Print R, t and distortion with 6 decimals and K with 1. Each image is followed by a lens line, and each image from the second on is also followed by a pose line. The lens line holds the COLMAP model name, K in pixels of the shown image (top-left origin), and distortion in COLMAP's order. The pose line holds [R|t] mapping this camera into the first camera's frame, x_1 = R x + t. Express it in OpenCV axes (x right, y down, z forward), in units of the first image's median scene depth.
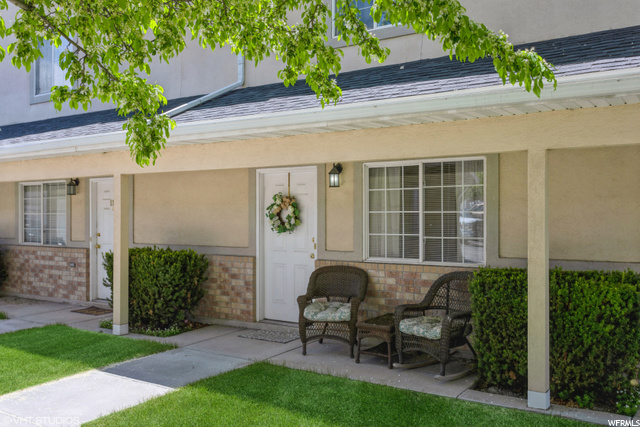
lens RADIAL K [[598.0, 0, 320.0], [0, 598.0, 213.5], [0, 0, 1]] dist [0.005404, 0.001880]
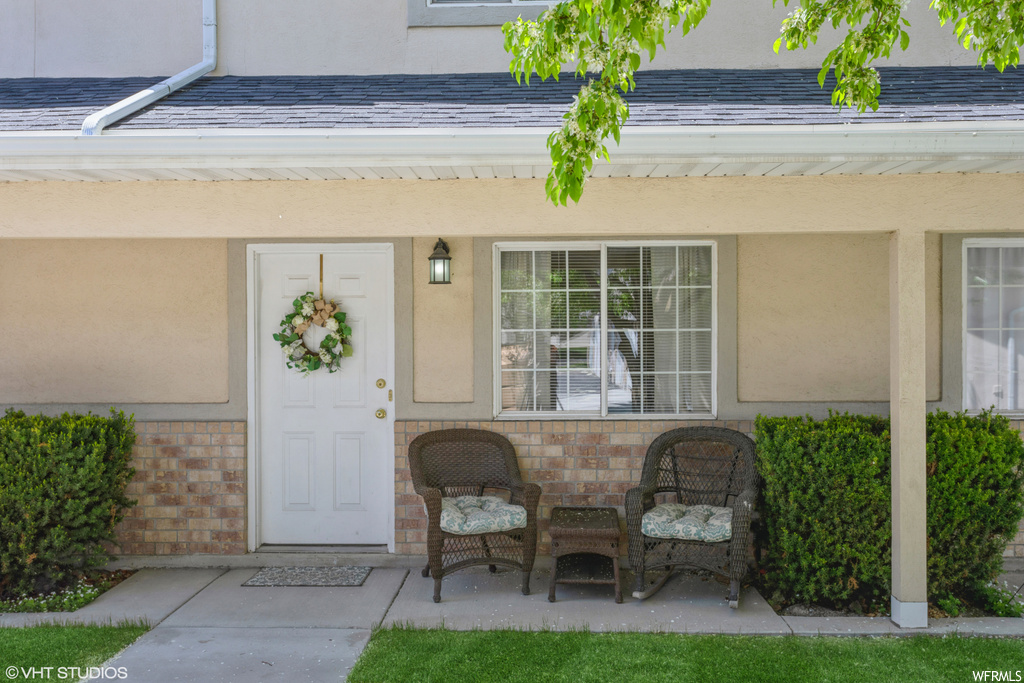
lens RADIAL K [[956.9, 0, 512.0], [0, 956.9, 341.5], [0, 0, 1]] dist [0.005404, 0.001880]
pose [[0.845277, -0.000072, 0.534328, -0.382321], [0.002396, 0.999990, -0.003657, 0.011254], [-0.534323, 0.004371, 0.845269, 0.237258]]
